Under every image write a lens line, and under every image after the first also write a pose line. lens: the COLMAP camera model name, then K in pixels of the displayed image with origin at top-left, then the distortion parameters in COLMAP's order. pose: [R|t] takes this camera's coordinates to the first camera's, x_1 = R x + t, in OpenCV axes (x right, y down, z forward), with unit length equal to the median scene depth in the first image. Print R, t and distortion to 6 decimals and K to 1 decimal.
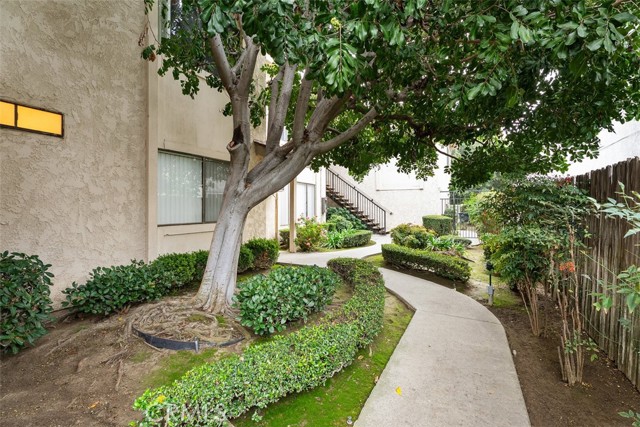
lens RADIAL K [[289.9, 0, 325.3], [0, 289.9, 202.6], [0, 0, 1]] dist [0.000412, -0.000198]
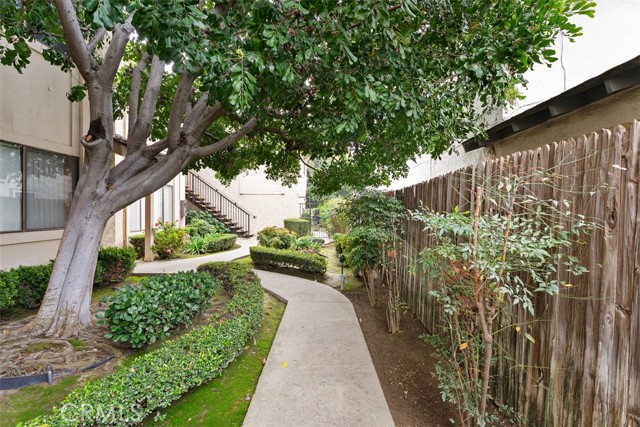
lens RADIAL K [[289.9, 0, 325.3], [0, 289.9, 202.6], [0, 0, 1]] dist [0.000412, -0.000198]
pose [[0.883616, 0.018079, 0.467863, -0.106624], [-0.013212, 0.999819, -0.013683, -0.008685], [-0.468026, 0.005909, 0.883695, -0.095300]]
